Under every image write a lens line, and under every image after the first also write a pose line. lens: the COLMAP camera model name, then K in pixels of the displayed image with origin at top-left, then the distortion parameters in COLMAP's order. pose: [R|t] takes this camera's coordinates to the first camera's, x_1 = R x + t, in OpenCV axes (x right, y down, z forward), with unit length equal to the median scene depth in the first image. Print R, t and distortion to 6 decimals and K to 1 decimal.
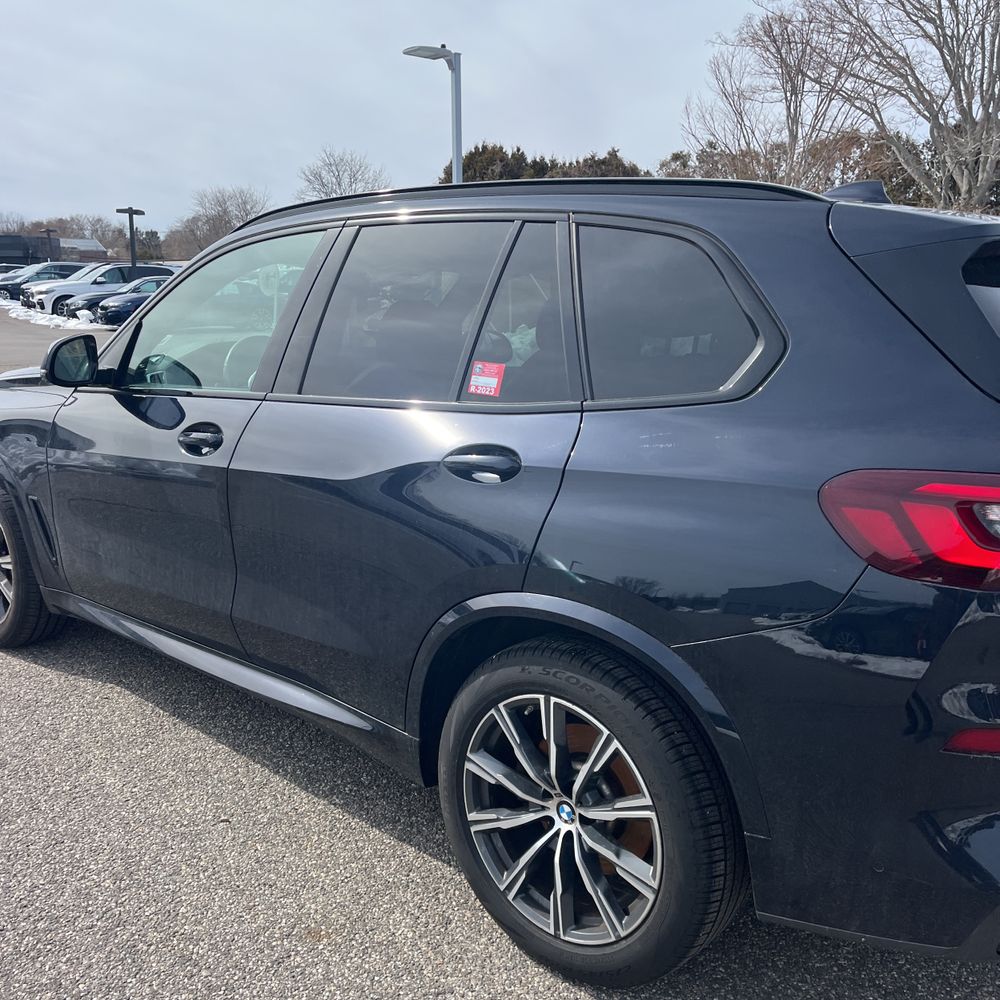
lens RADIAL K [[1003.4, 0, 498.3], [0, 1003.4, 495.7], [0, 0, 1]] dist [0.049243, -0.053051]
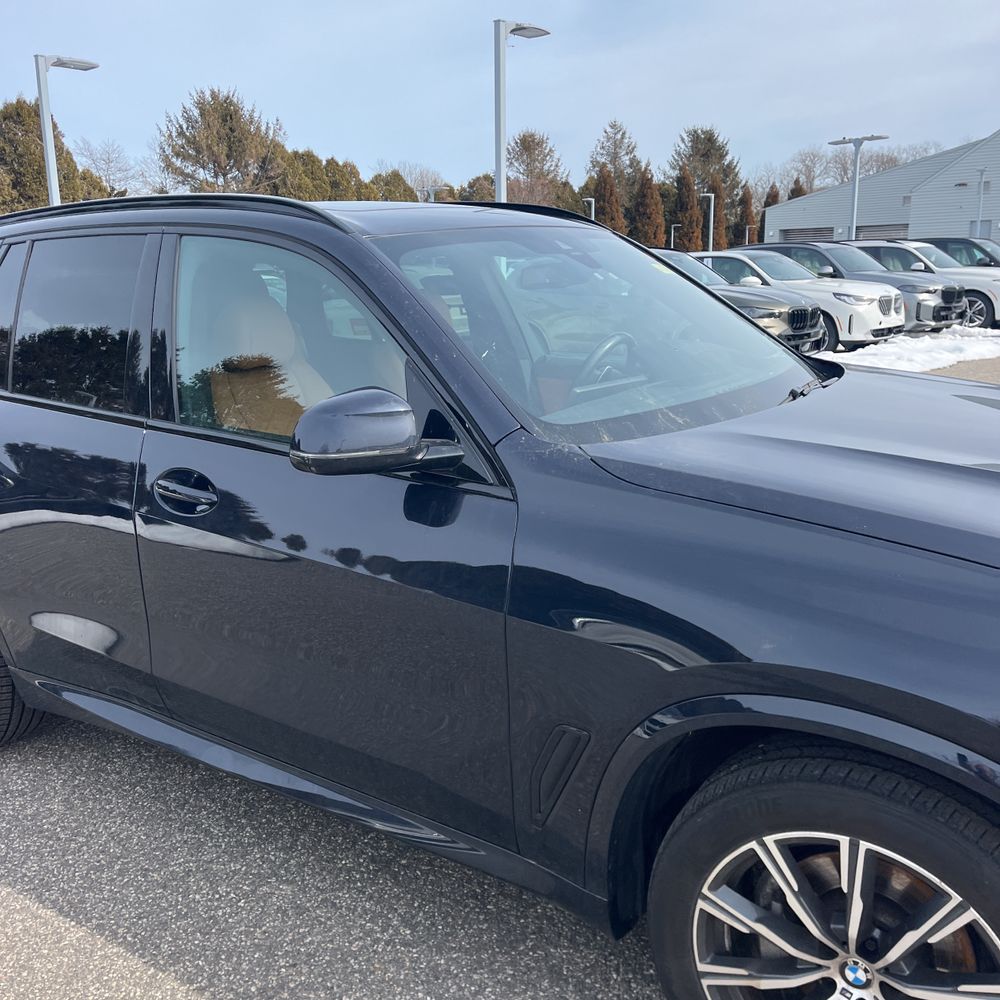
lens RADIAL K [[1003.4, 0, 498.3], [0, 1003.4, 495.7], [0, 0, 1]] dist [0.049243, -0.053051]
pose [[0.989414, -0.015197, 0.144323, -0.293532], [-0.001696, 0.993223, 0.116211, -0.127625], [-0.145111, -0.115225, 0.982683, 0.320023]]
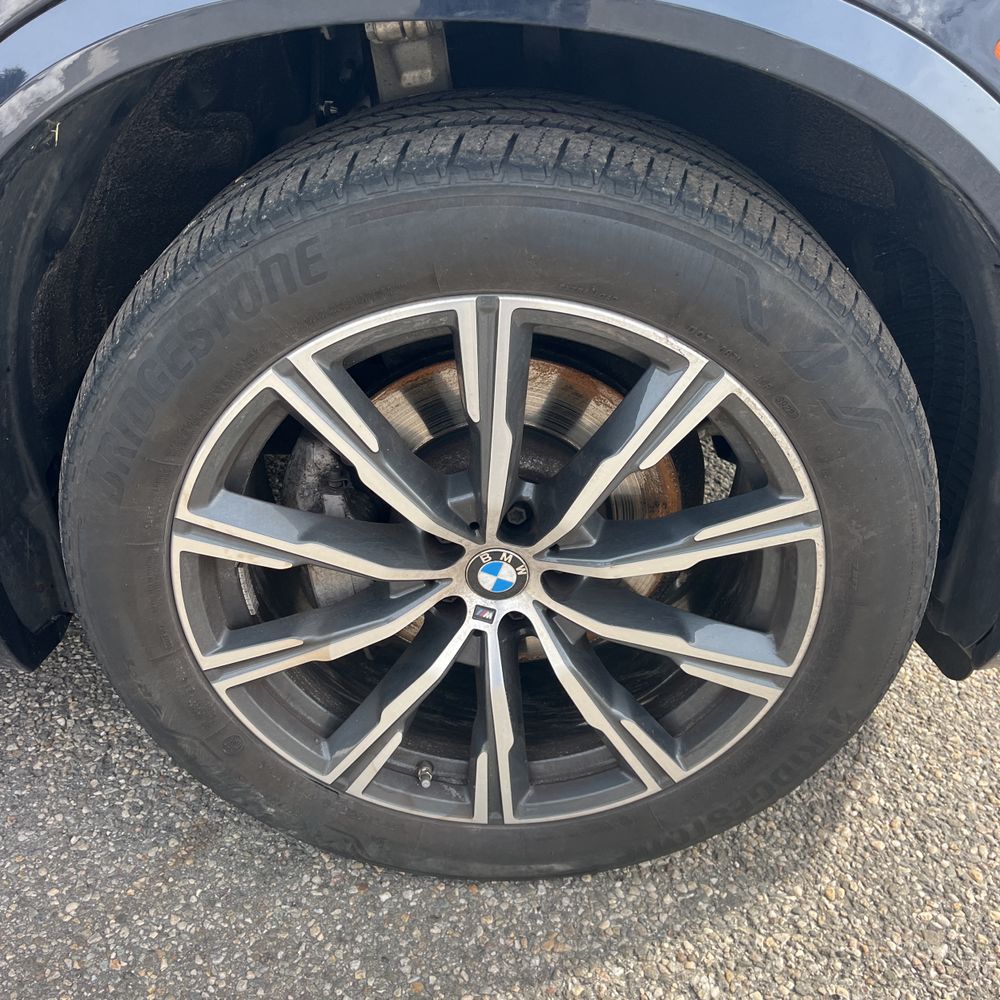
lens RADIAL K [[1007.2, 0, 499.7], [0, 1007.2, 506.0], [0, 0, 1]] dist [0.050033, -0.049530]
pose [[0.756789, -0.311769, 0.574518, -0.148599], [0.044103, 0.901277, 0.430994, 0.112470], [-0.652170, -0.300833, 0.695826, 0.705041]]
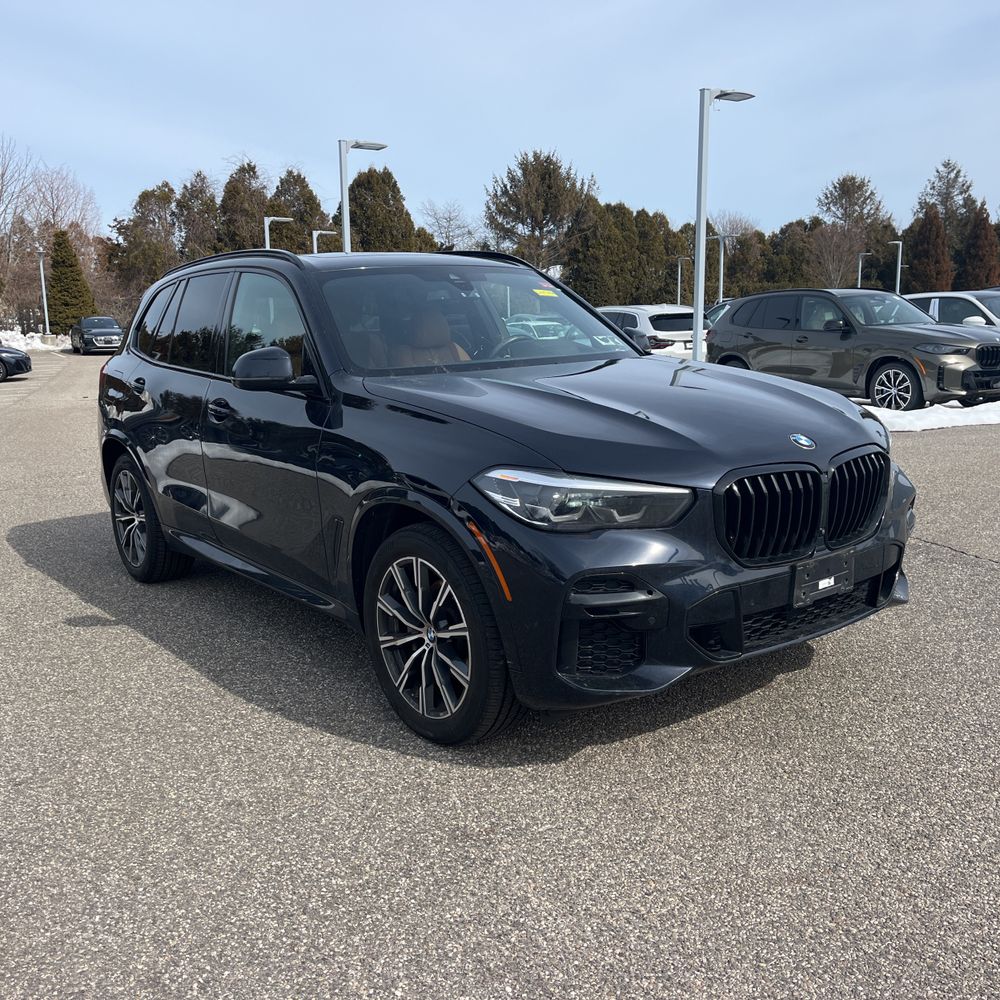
lens RADIAL K [[1007.2, 0, 499.7], [0, 1007.2, 506.0], [0, 0, 1]] dist [0.050033, -0.049530]
pose [[0.985645, 0.048816, -0.161621, 0.387592], [-0.035300, 0.995715, 0.085473, -0.010018], [0.165101, -0.078541, 0.983145, -0.431349]]
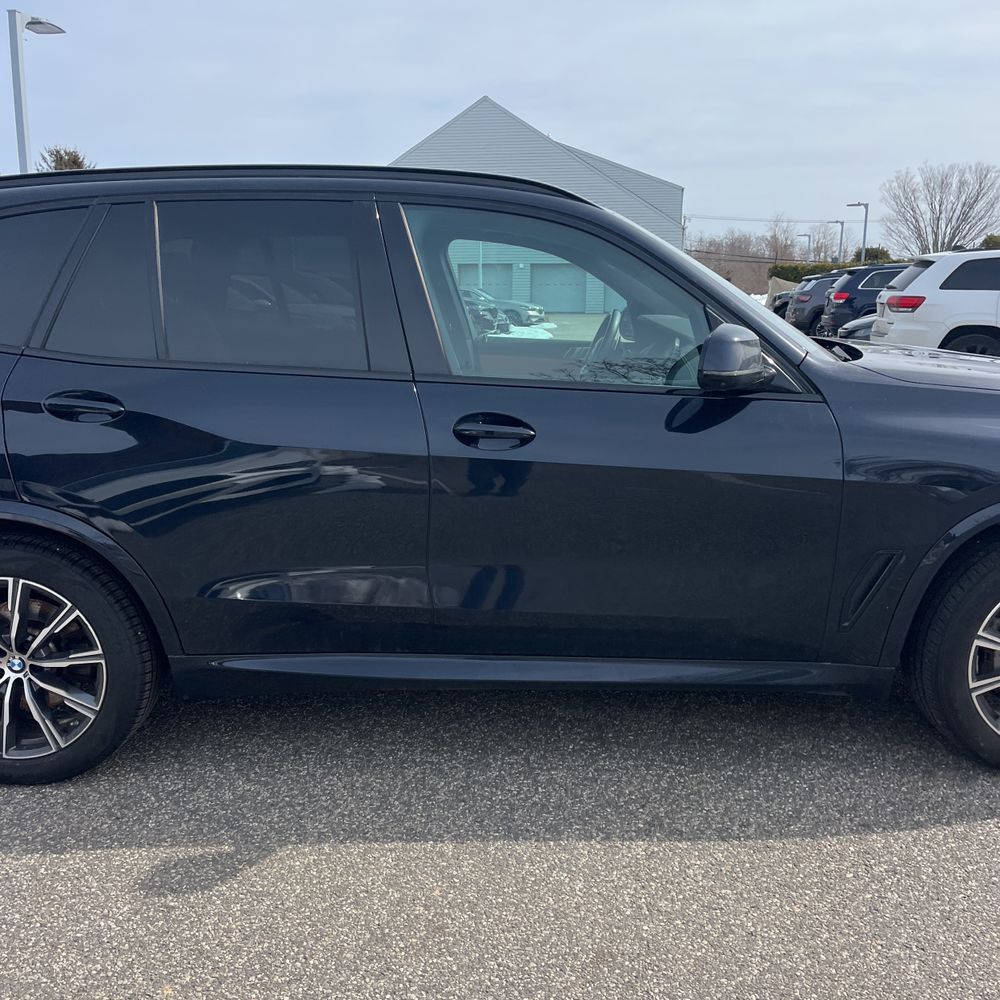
lens RADIAL K [[1007.2, 0, 499.7], [0, 1007.2, 506.0], [0, 0, 1]] dist [0.050033, -0.049530]
pose [[0.733305, -0.102230, 0.672170, -1.269656], [0.041427, 0.993513, 0.105908, -0.045957], [-0.678636, -0.049817, 0.732783, 0.520592]]
